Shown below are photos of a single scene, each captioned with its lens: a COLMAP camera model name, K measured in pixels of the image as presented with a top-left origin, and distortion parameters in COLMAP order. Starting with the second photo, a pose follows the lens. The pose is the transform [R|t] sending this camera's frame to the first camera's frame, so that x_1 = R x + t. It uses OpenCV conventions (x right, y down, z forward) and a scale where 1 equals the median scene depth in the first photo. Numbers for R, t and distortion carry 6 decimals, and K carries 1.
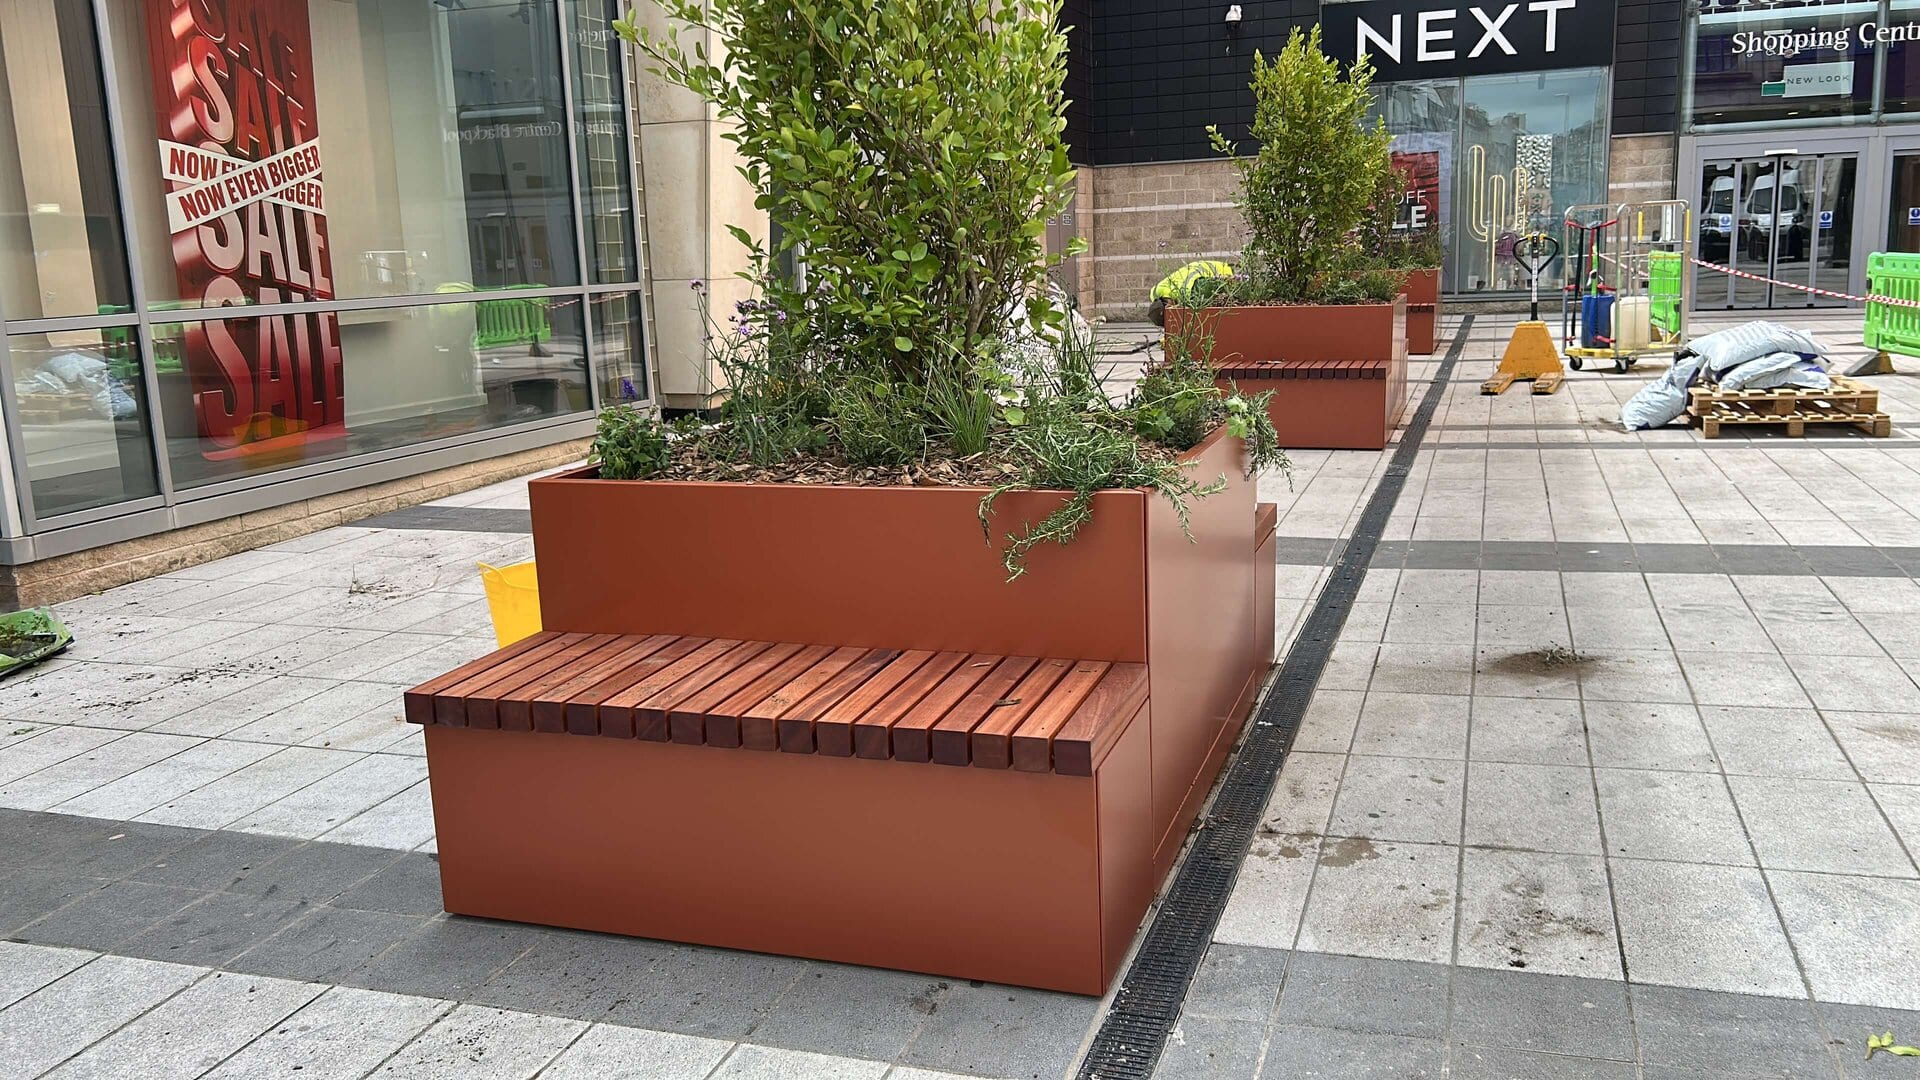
lens RADIAL K [[1525.0, 0, 952.6], [0, 1525.0, 527.7], [0, 0, 1]] dist [0.054021, -0.061010]
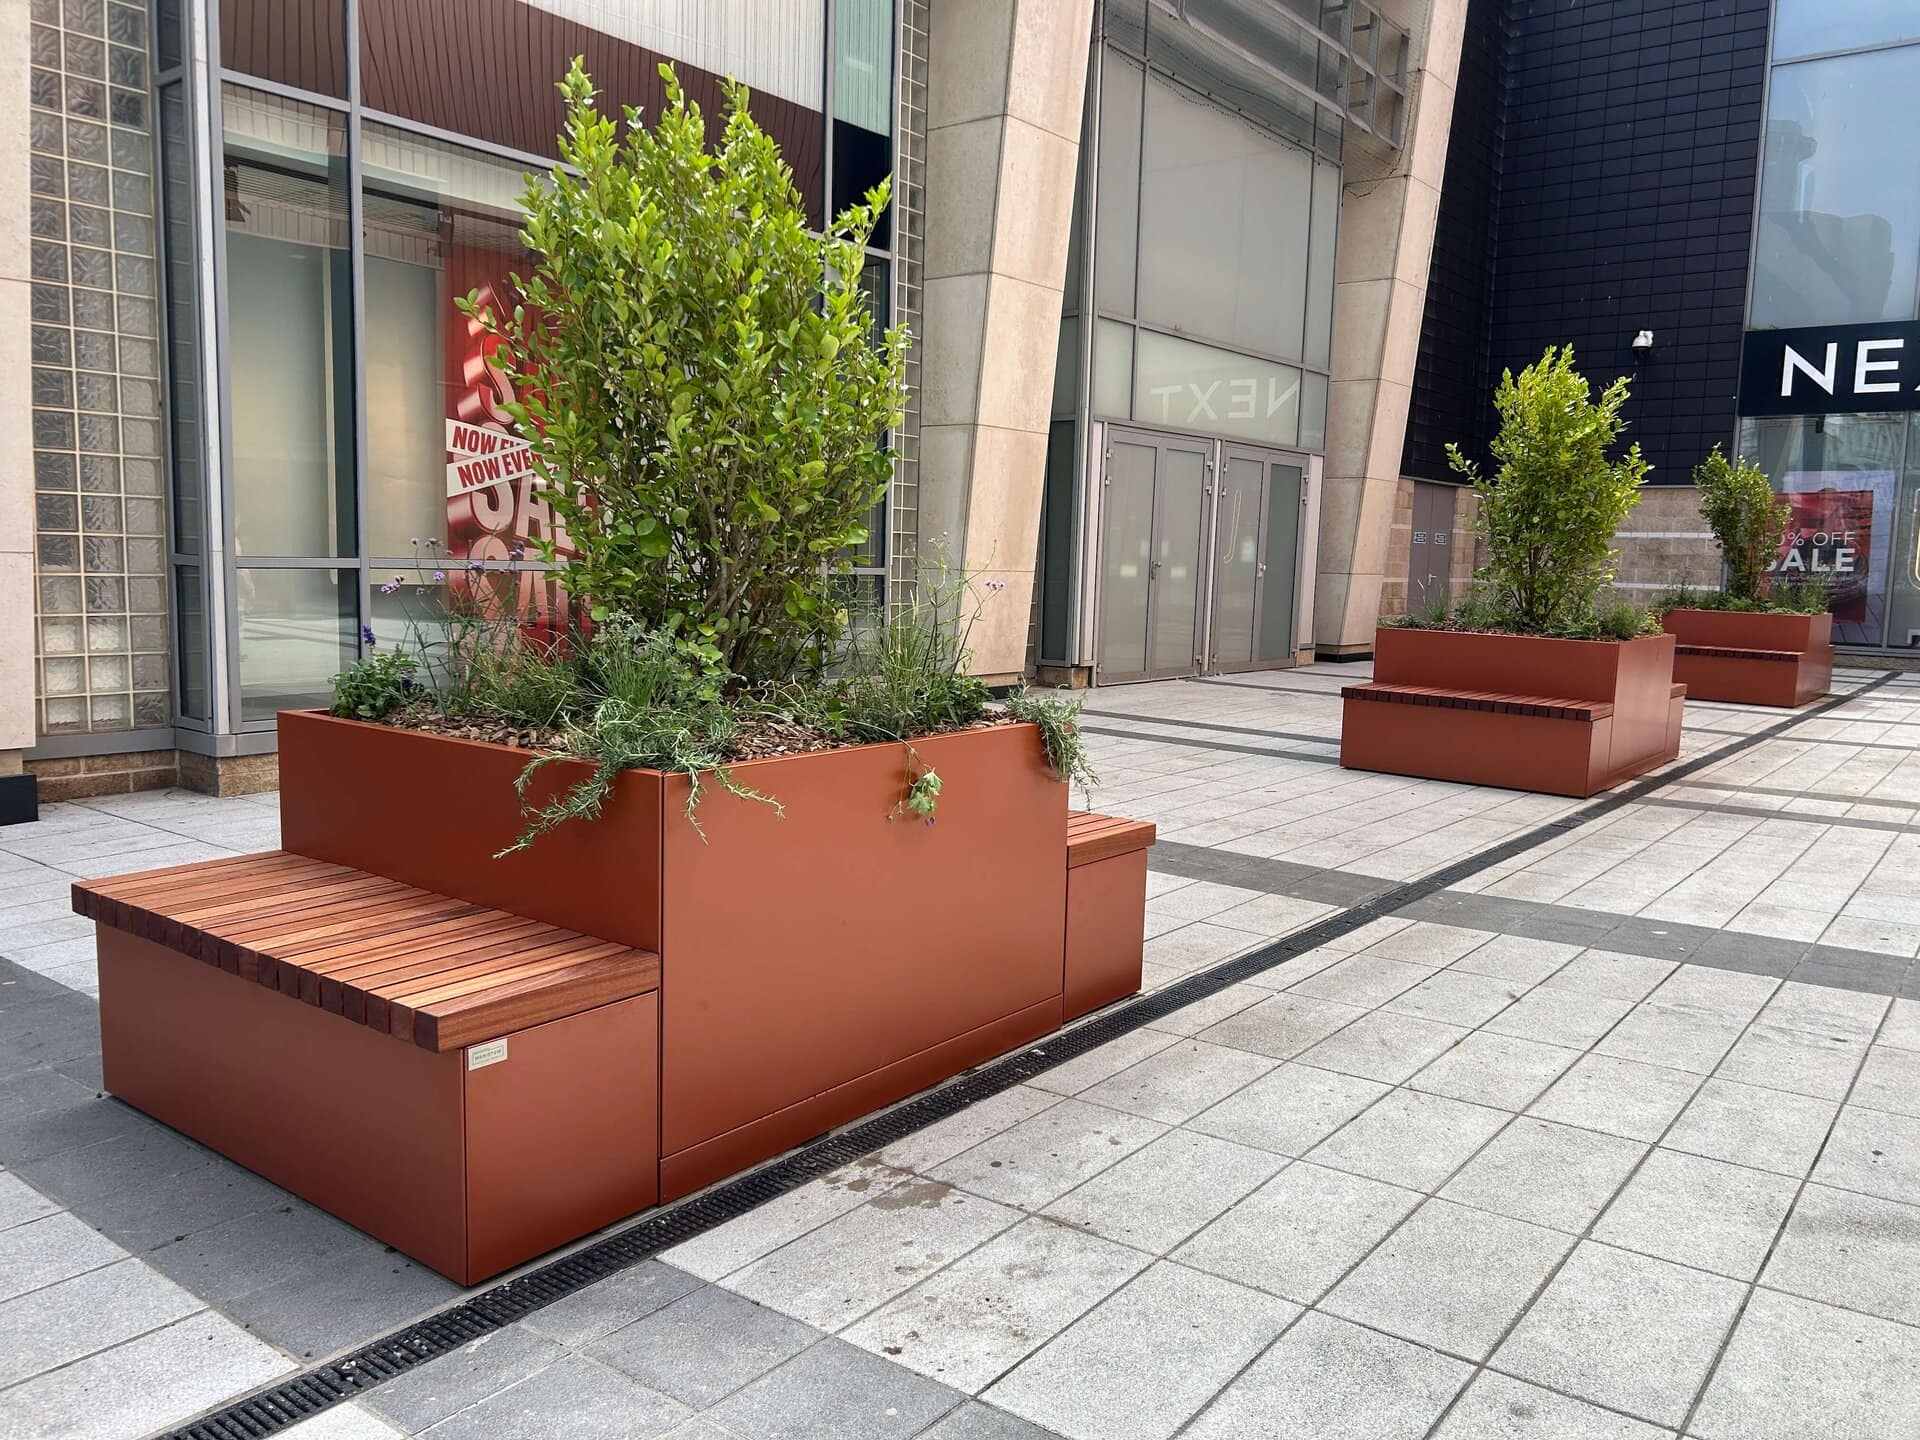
lens RADIAL K [[1450.8, 0, 964.5], [0, 1450.8, 717.4], [0, 0, 1]] dist [0.046073, -0.045211]
pose [[0.948027, 0.097327, -0.302938, 0.217146], [-0.117617, 0.991828, -0.049427, -0.014023], [0.295652, 0.082489, 0.951728, 0.063215]]
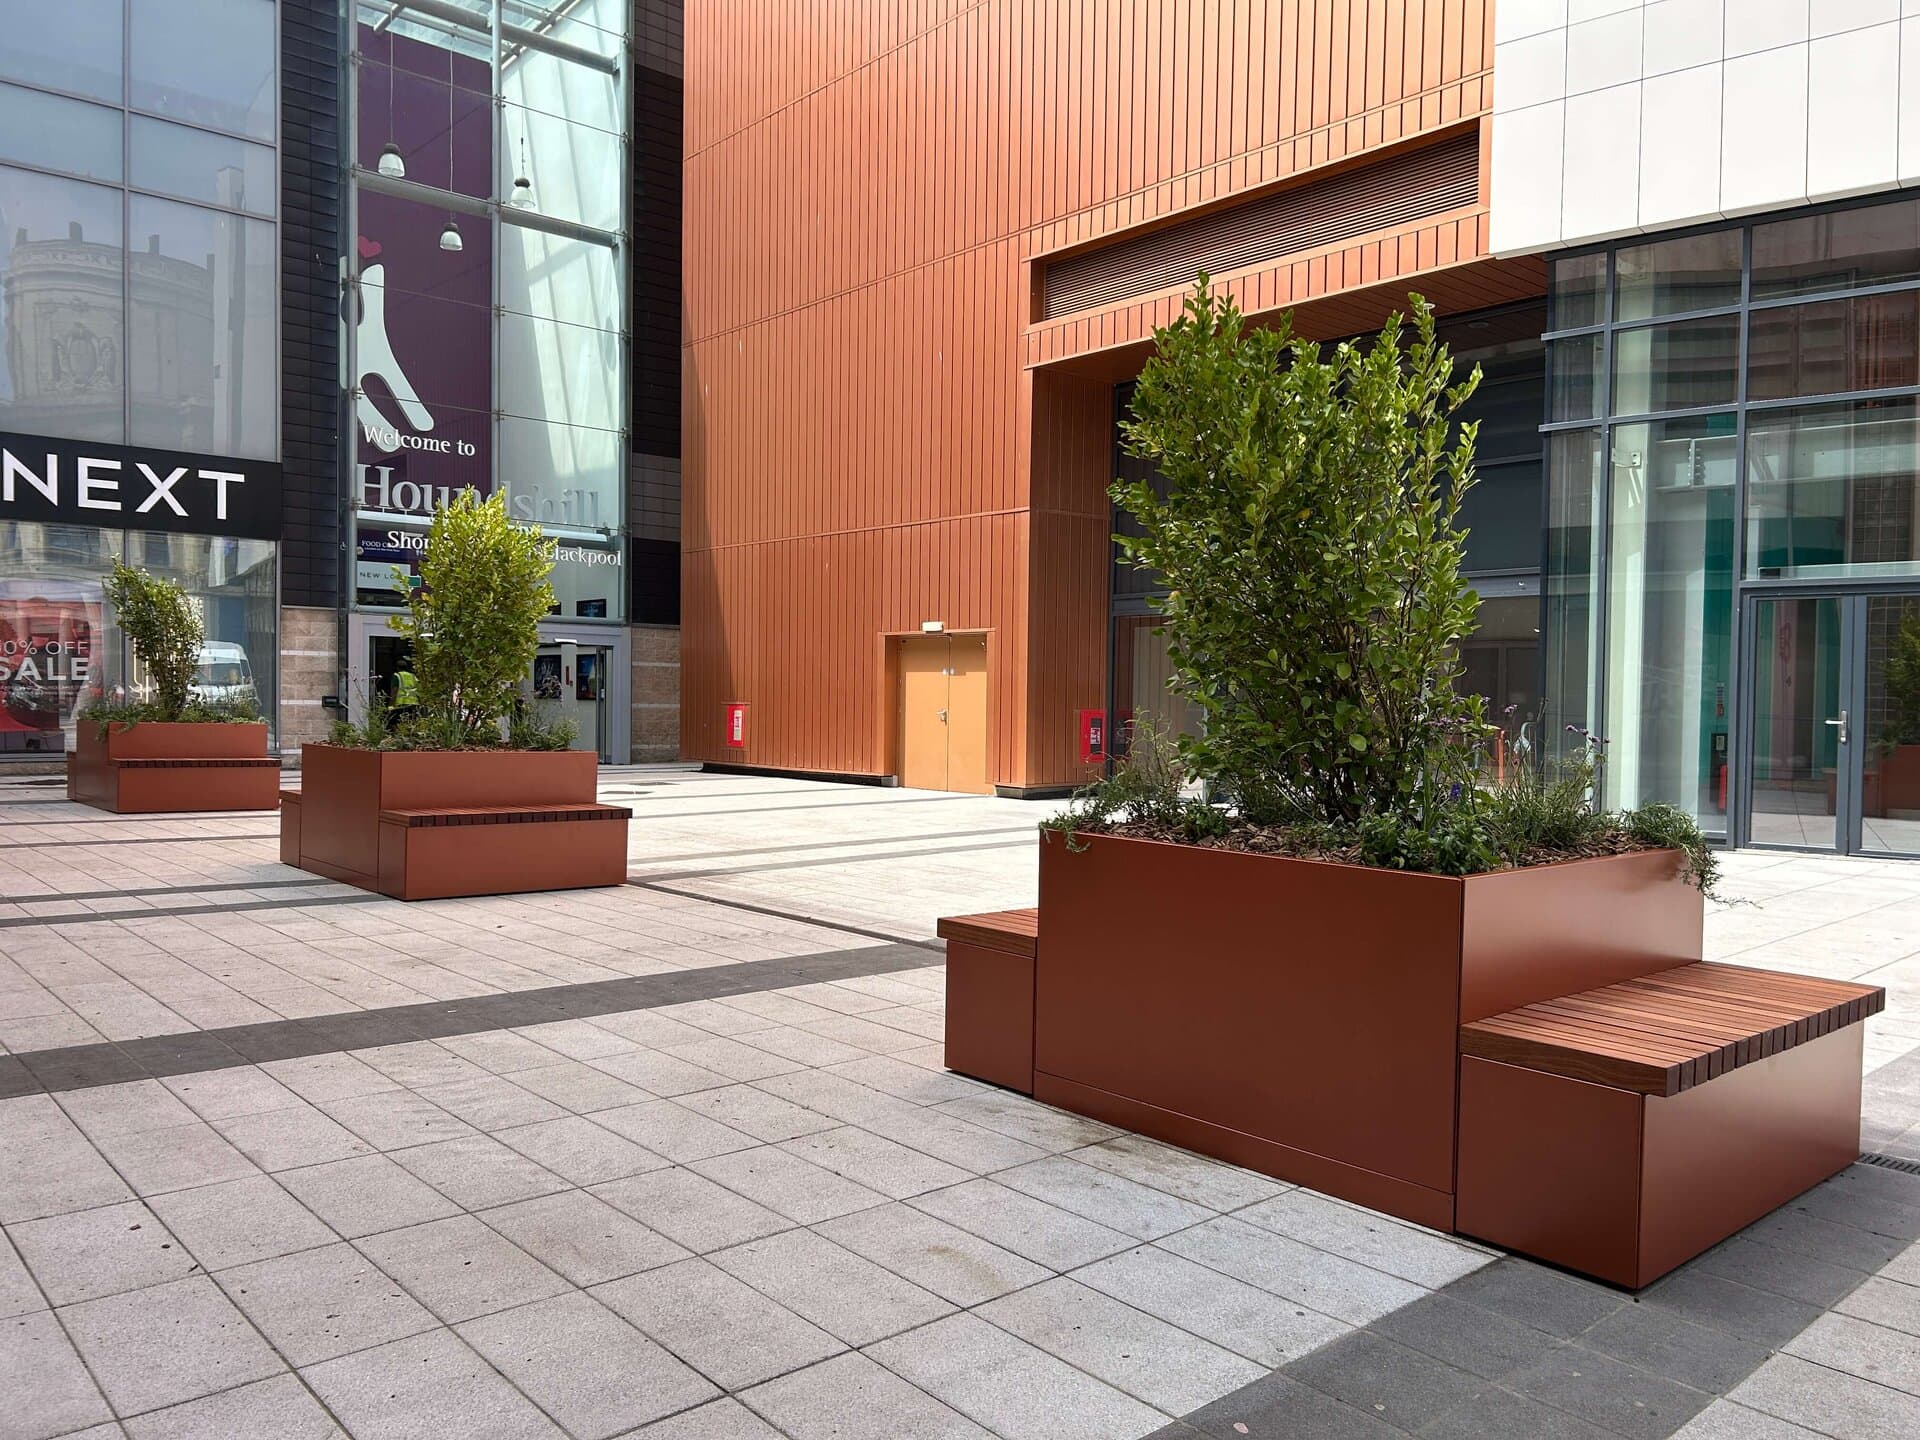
lens RADIAL K [[1446.5, 0, 956.8], [0, 1446.5, 724.5], [0, 0, 1]] dist [0.030392, -0.009503]
pose [[0.482740, 0.027262, 0.875340, -0.567962], [0.127481, 0.986682, -0.101034, -0.034040], [-0.866436, 0.160362, 0.472835, 0.346462]]
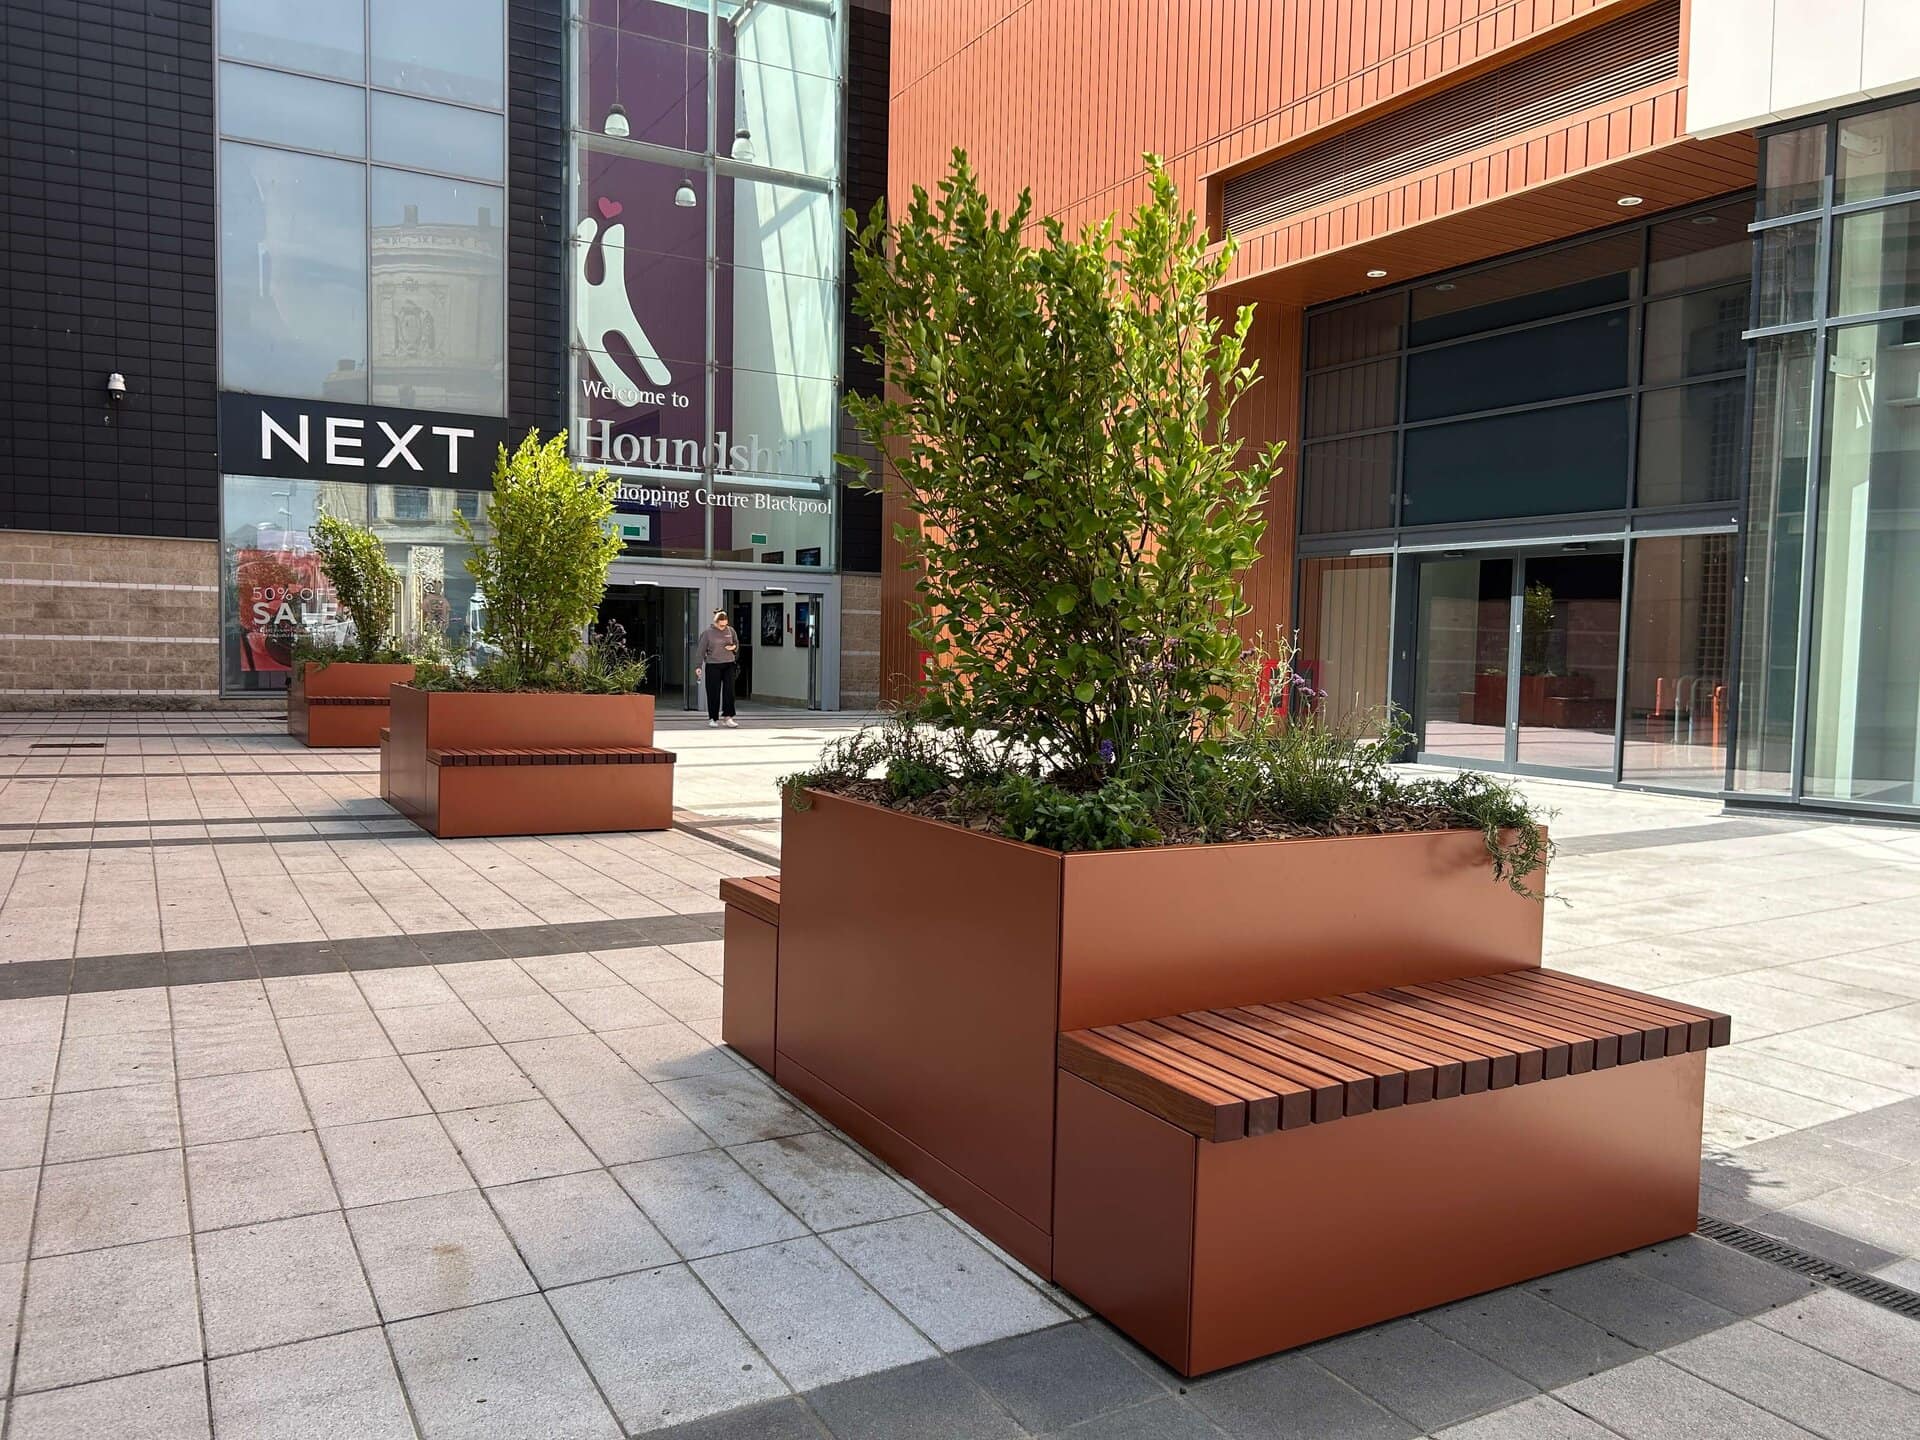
lens RADIAL K [[1450.8, 0, 964.5], [0, 1450.8, 717.4], [0, 0, 1]] dist [0.046073, -0.045211]
pose [[0.651440, 0.012478, 0.758598, -0.402716], [0.092110, 0.991168, -0.095402, -0.015512], [-0.753088, 0.132023, 0.644537, 0.213320]]
